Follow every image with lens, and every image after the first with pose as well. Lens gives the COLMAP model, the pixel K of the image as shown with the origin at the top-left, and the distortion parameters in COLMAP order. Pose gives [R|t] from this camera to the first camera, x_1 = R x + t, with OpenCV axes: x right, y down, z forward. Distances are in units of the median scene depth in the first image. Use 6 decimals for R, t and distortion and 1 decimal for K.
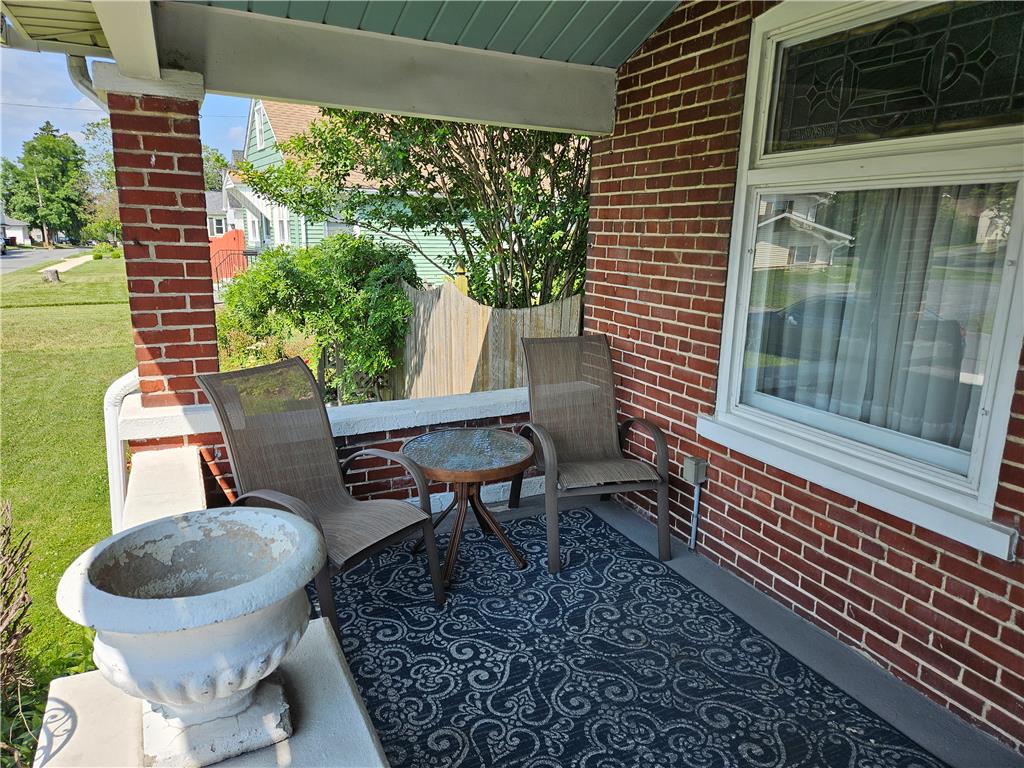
lens RADIAL K [[695.9, 0, 507.0], [0, 695.9, 391.1], [0, 0, 1]] dist [0.075485, -0.063077]
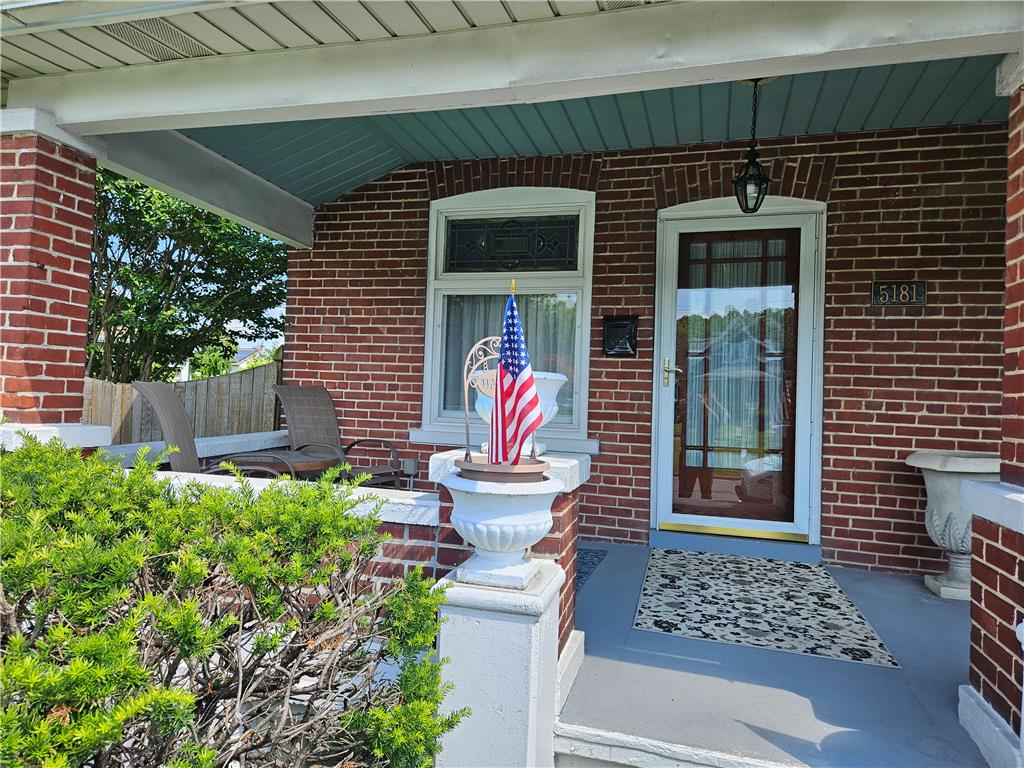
lens RADIAL K [[695.9, 0, 521.2], [0, 695.9, 377.2], [0, 0, 1]] dist [0.075485, -0.063077]
pose [[0.640691, 0.027131, 0.767319, -0.790581], [0.153609, 0.974642, -0.162721, 0.220904], [-0.752276, 0.222121, 0.620277, -0.168242]]
